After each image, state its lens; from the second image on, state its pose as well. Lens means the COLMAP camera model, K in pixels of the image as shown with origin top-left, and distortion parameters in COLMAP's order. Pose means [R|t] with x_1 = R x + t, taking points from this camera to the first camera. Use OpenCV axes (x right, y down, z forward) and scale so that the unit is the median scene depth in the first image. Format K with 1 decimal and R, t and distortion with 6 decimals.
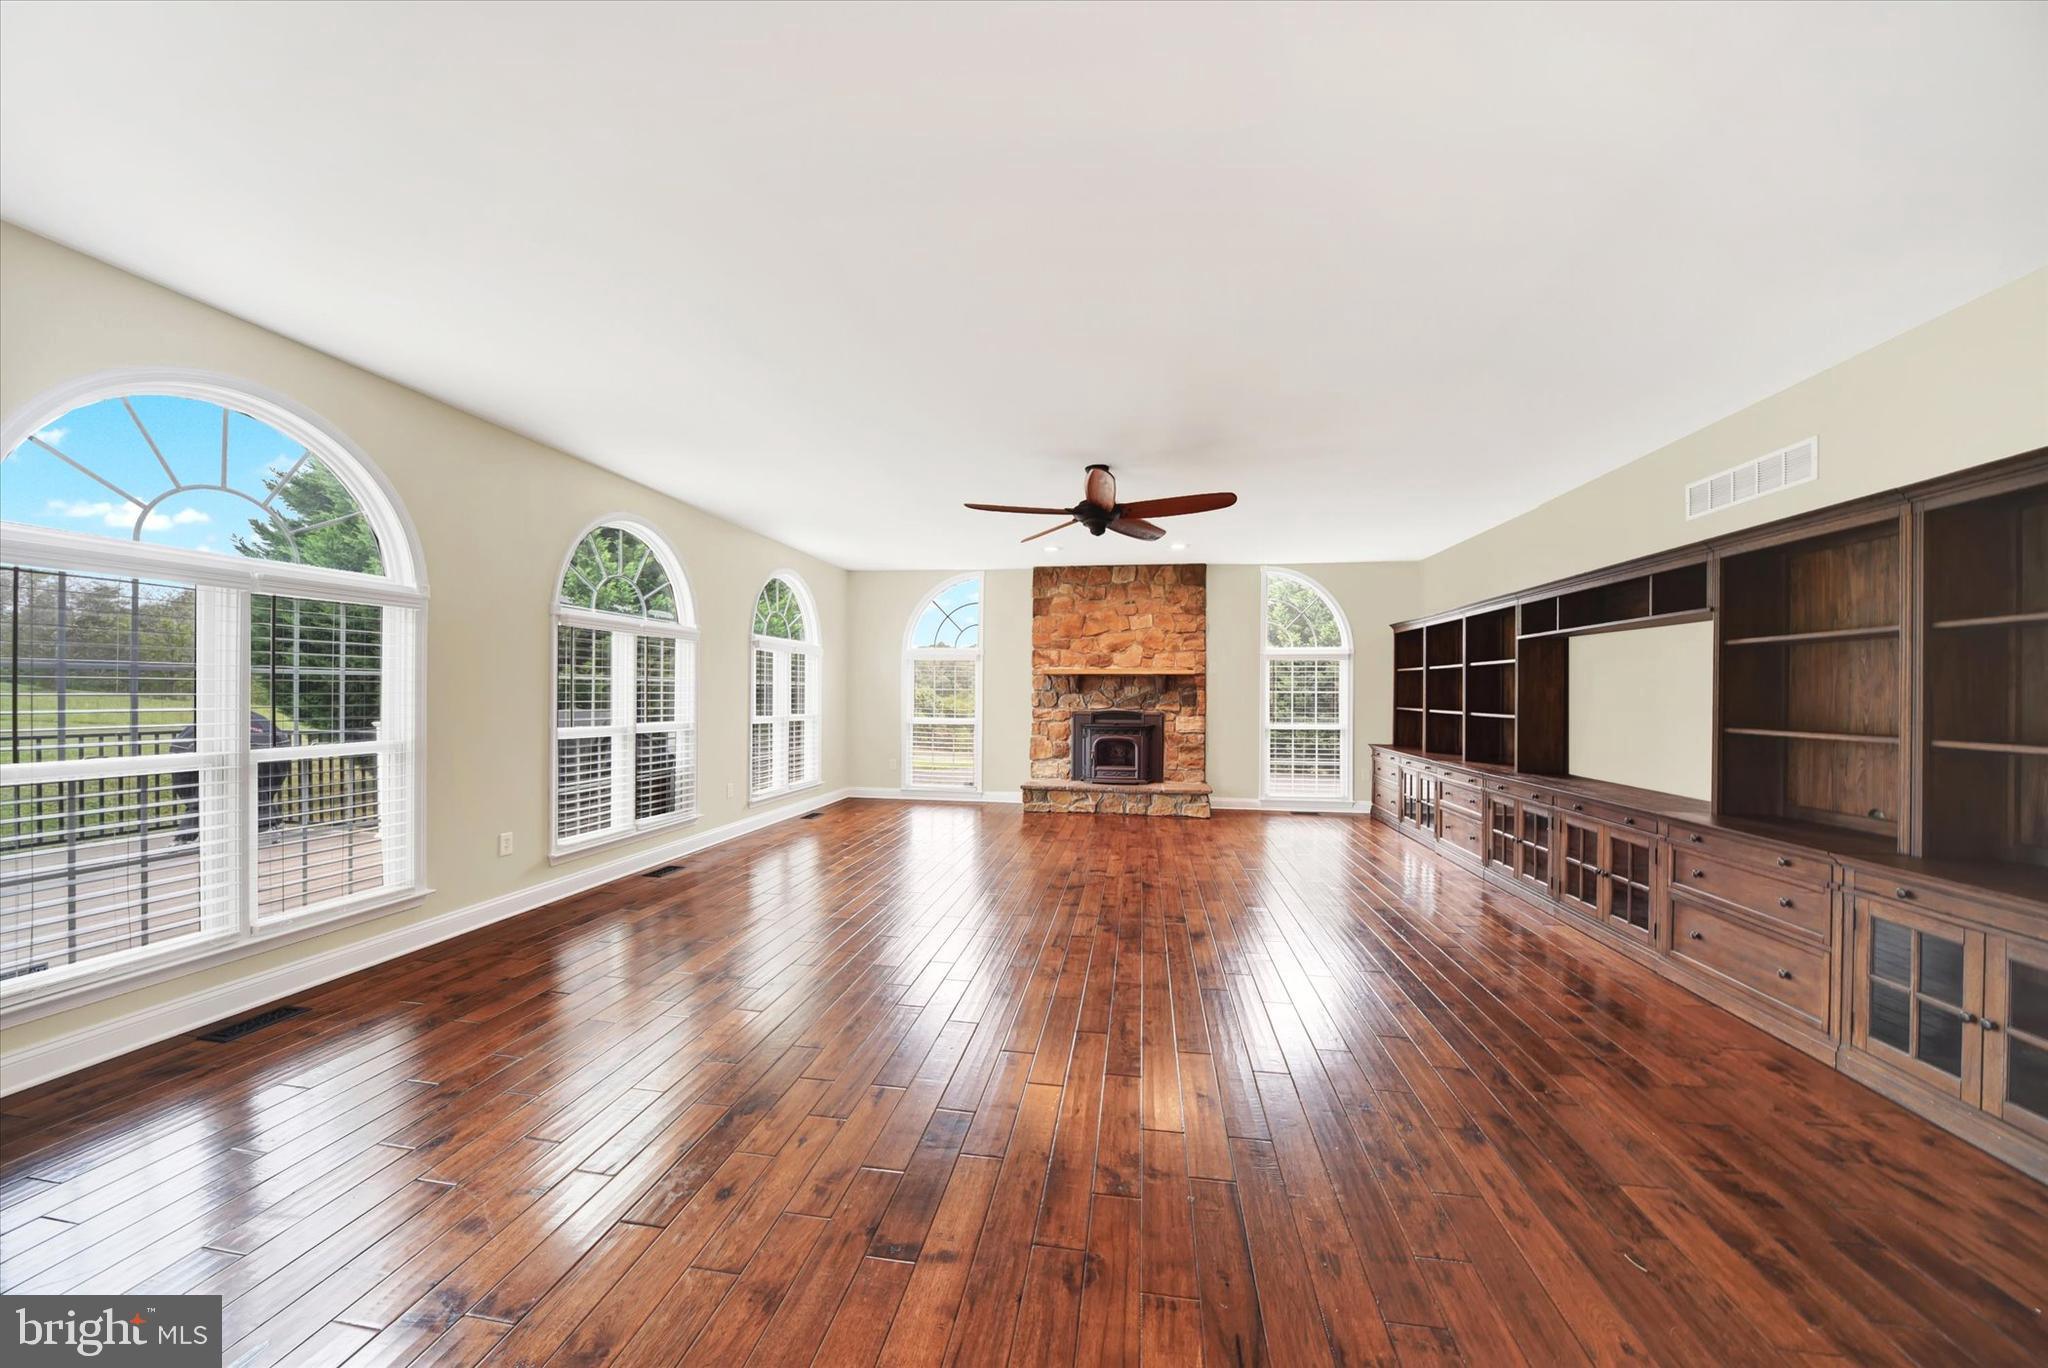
lens RADIAL K [[740.2, 0, 1029.9], [0, 740.2, 686.9], [0, 0, 1]] dist [0.001083, 0.000218]
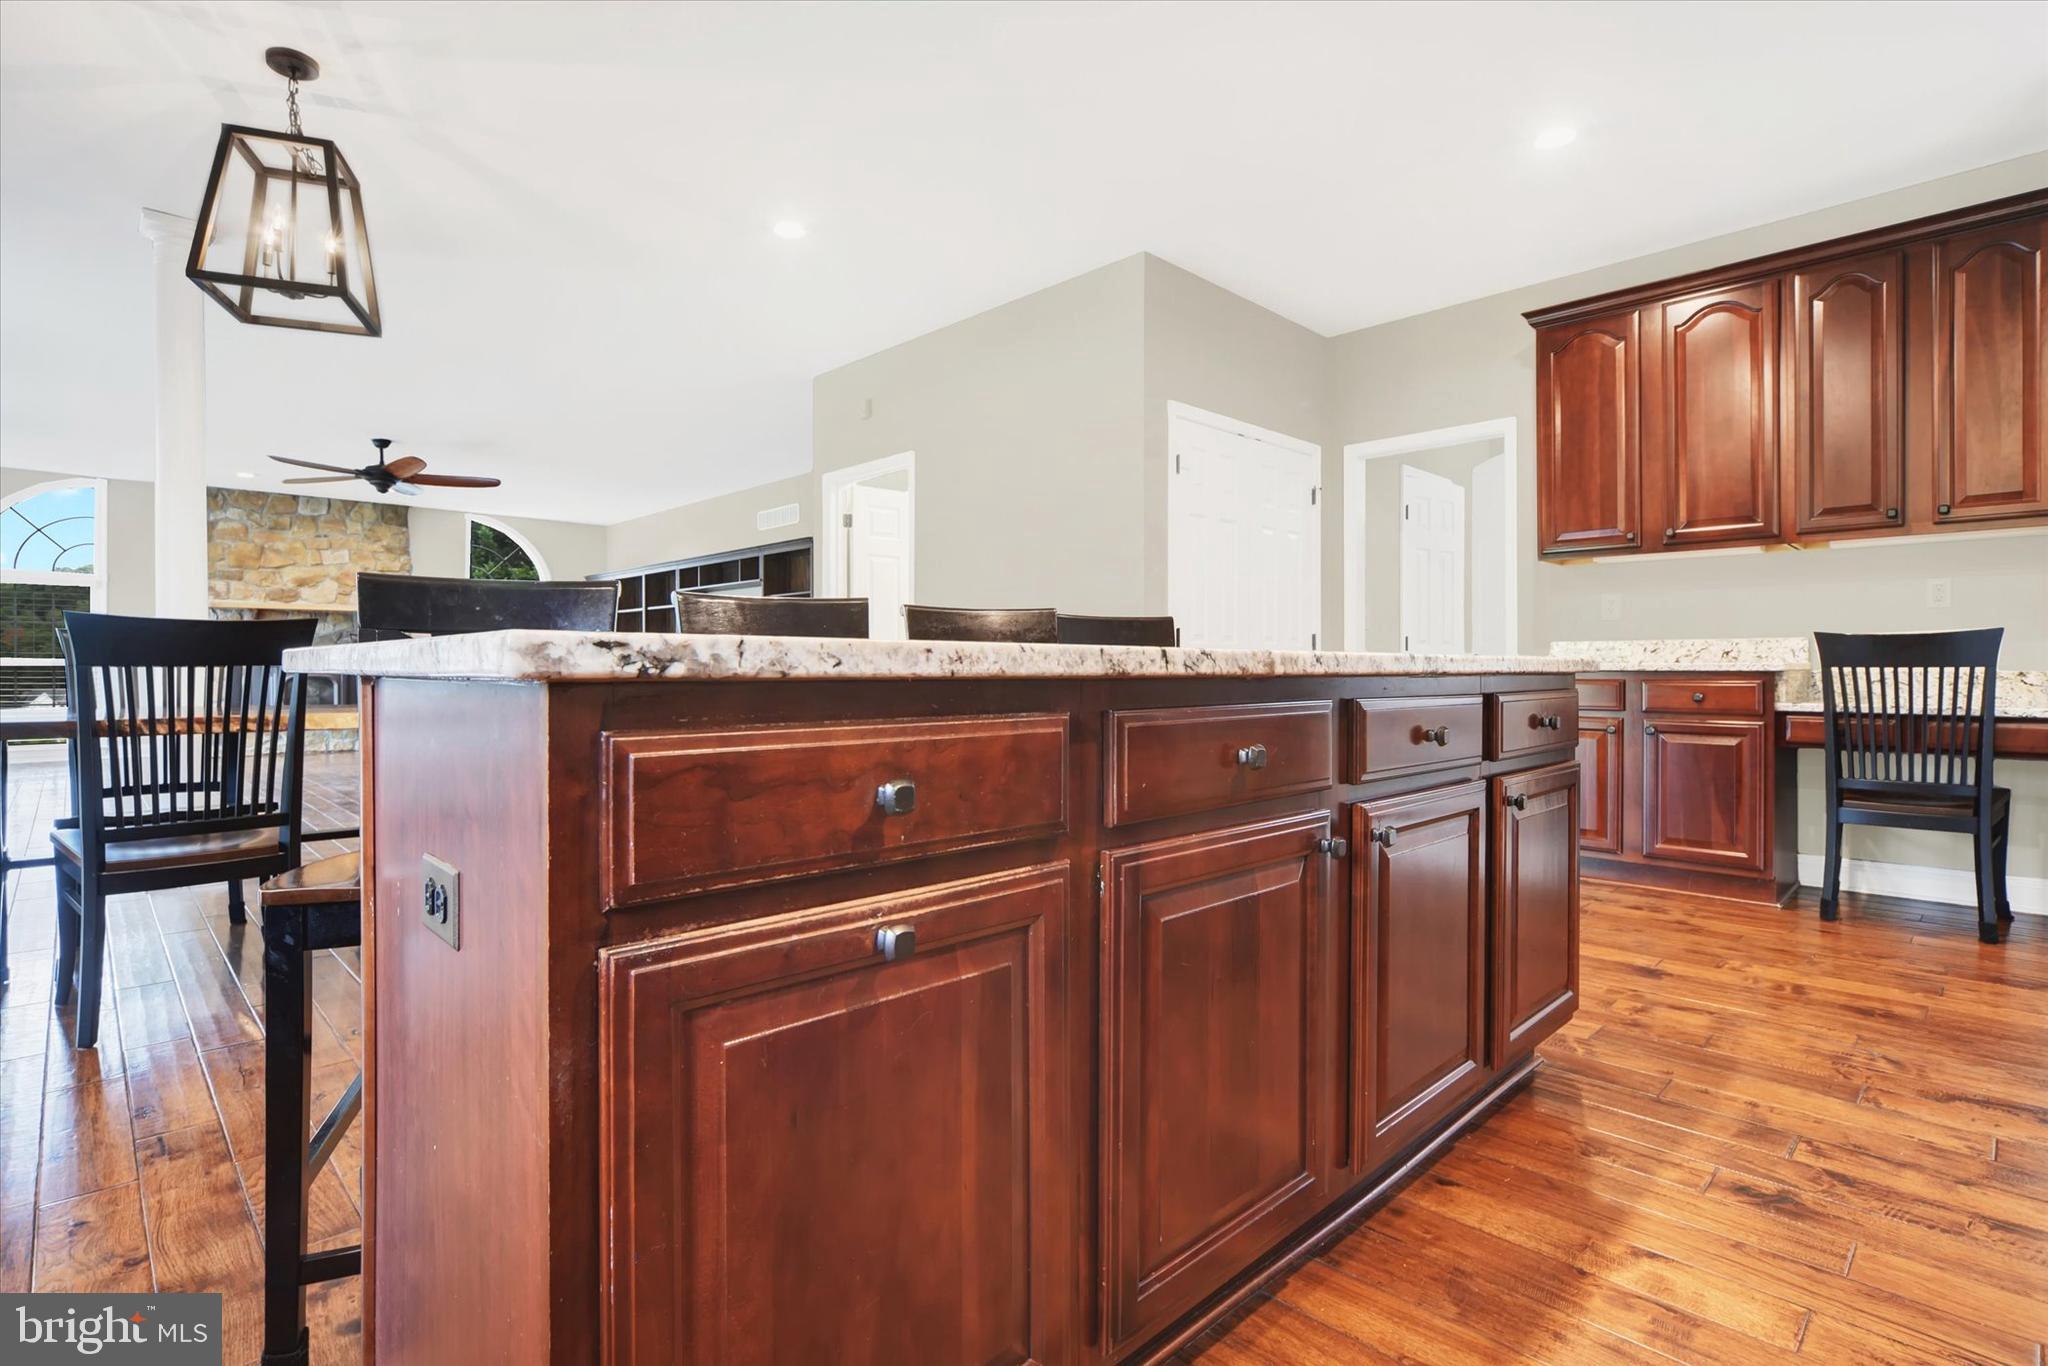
lens RADIAL K [[985.8, 0, 1037.8], [0, 985.8, 668.7], [0, 0, 1]] dist [-0.006204, -0.000172]
pose [[0.599484, -0.011977, 0.800297, -0.332357], [0.002747, 0.999913, 0.012907, 0.044824], [-0.800382, -0.005539, 0.599464, -0.517020]]
